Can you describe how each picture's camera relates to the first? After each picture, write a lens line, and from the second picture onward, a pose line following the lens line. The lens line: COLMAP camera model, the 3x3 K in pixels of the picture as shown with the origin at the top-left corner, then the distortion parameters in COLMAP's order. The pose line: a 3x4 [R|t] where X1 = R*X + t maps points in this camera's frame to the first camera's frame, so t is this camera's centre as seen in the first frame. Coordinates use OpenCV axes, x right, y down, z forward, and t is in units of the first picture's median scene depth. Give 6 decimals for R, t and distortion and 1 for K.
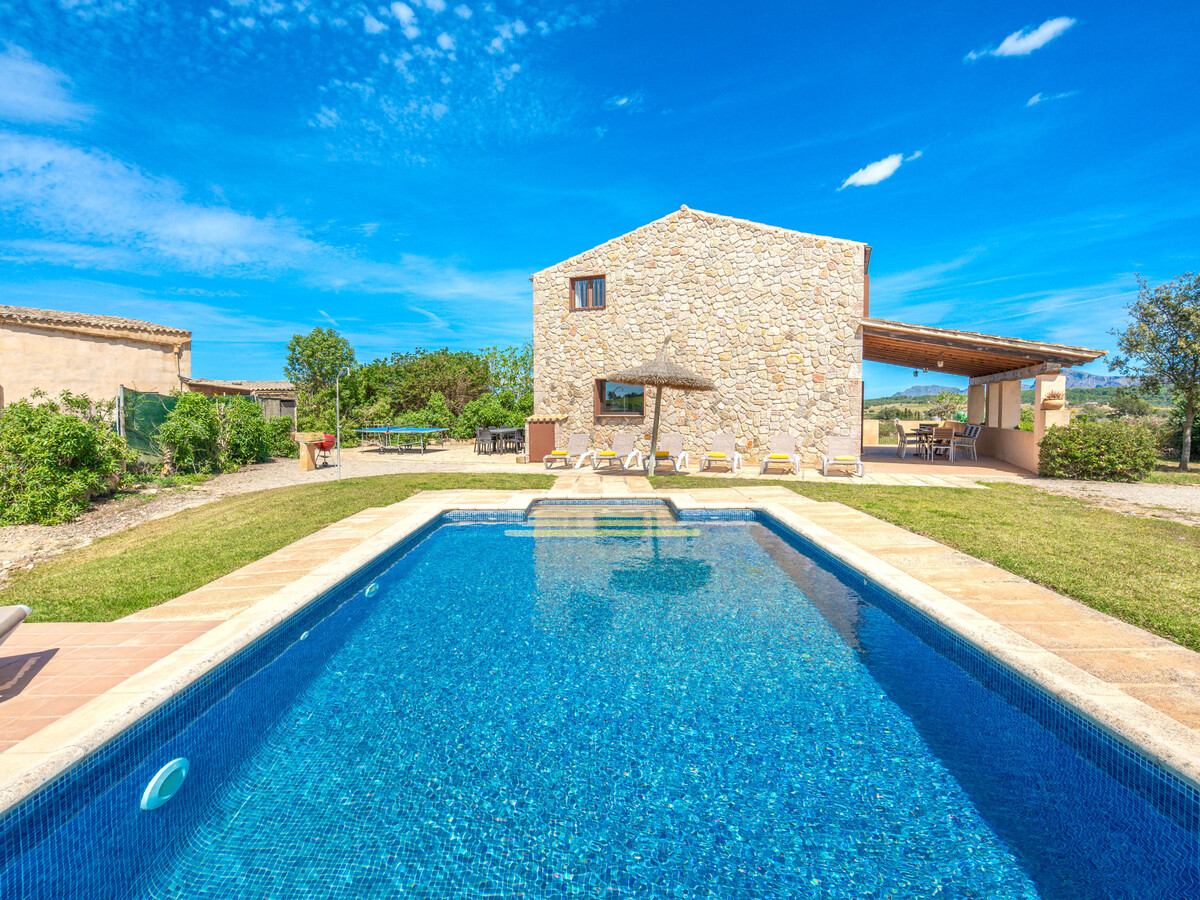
lens RADIAL K [[612.5, 0, 589.9], [0, 612.5, 438.4], [0, 0, 1]] dist [-0.001008, -0.001965]
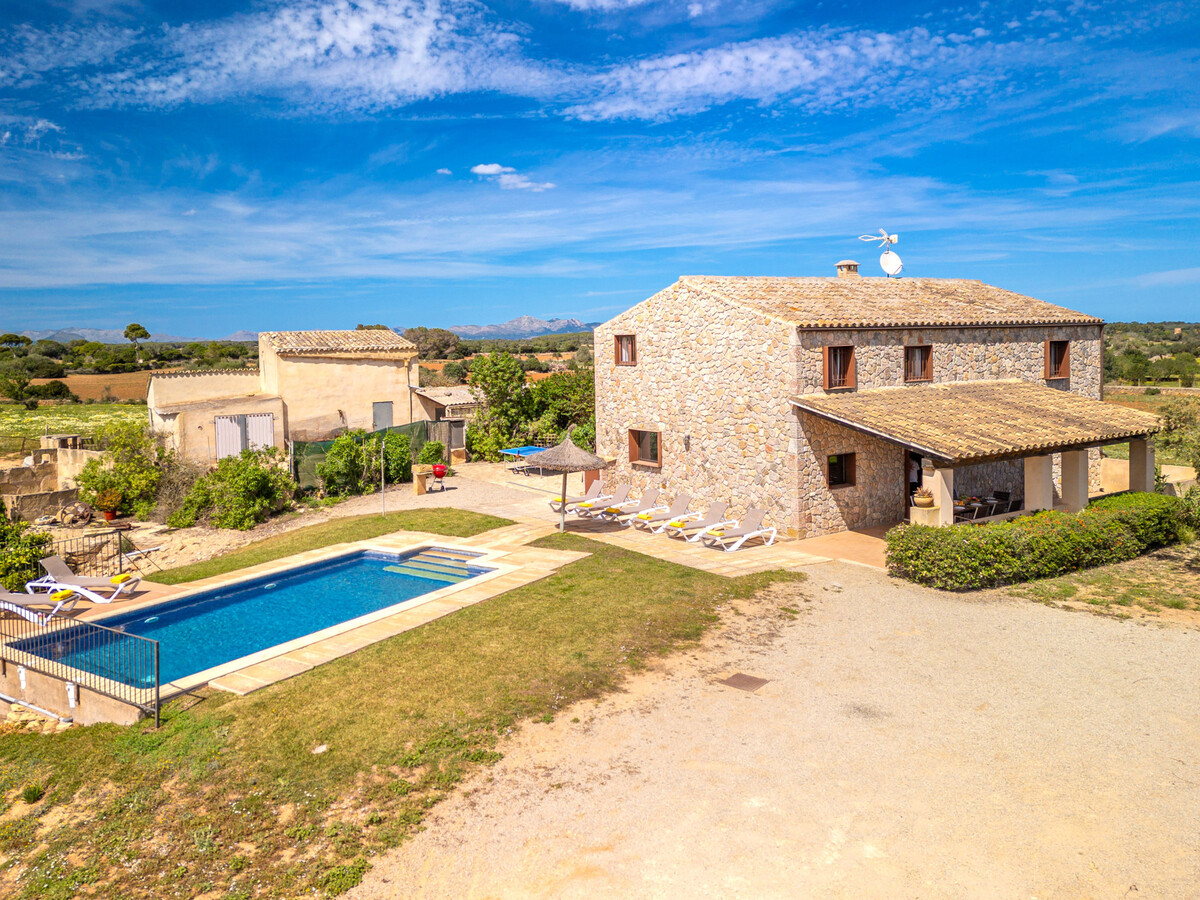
lens RADIAL K [[971.6, 0, 588.8], [0, 971.6, 442.7], [0, 0, 1]] dist [0.063136, -0.014895]
pose [[0.831113, 0.051857, -0.553680, 0.969132], [-0.012890, 0.997172, 0.074044, -0.213285], [0.555954, -0.054402, 0.829431, -0.511544]]
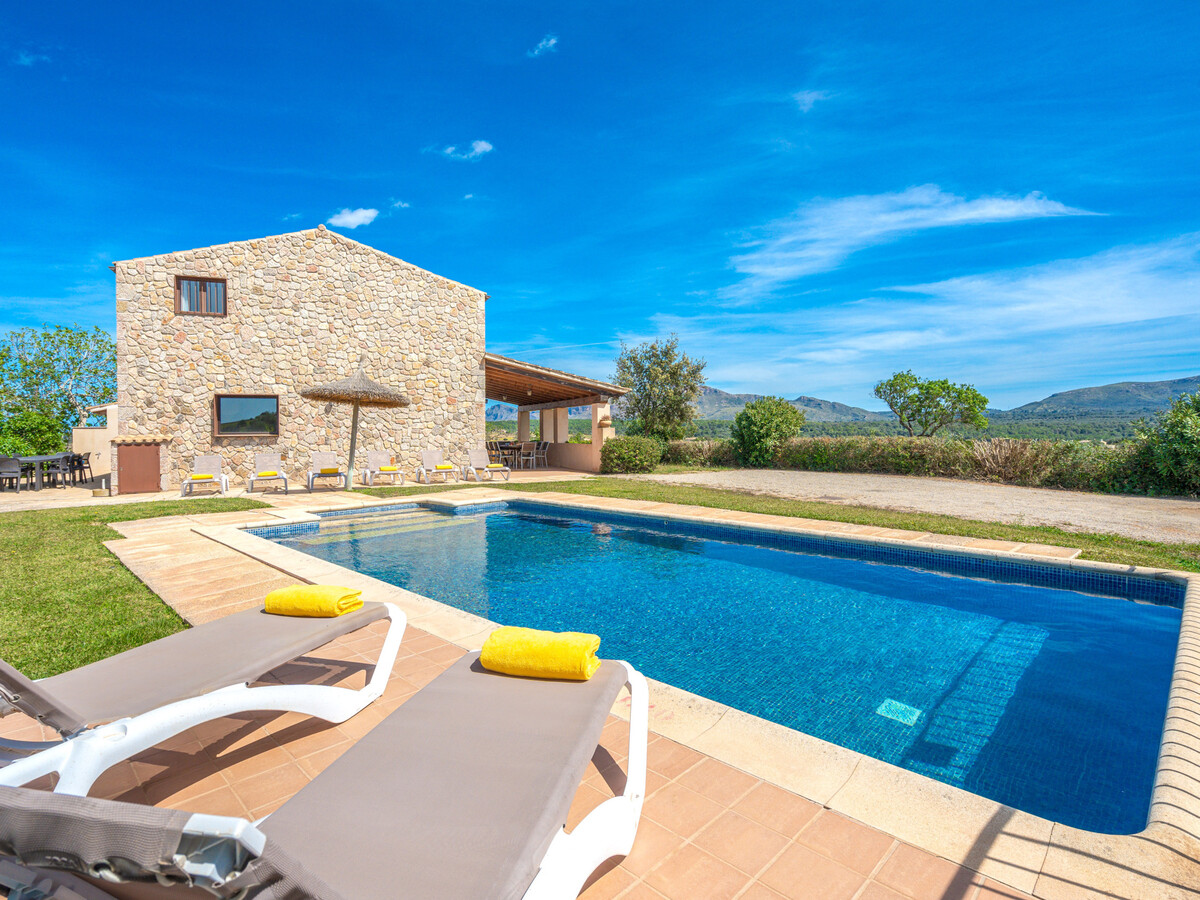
lens RADIAL K [[613.9, 0, 585.7], [0, 613.9, 445.2], [0, 0, 1]] dist [-0.013376, 0.004573]
pose [[0.699230, -0.016996, 0.714695, -0.263803], [0.044568, 0.998809, -0.019852, 0.018411], [-0.713506, 0.045734, 0.699155, 0.008207]]
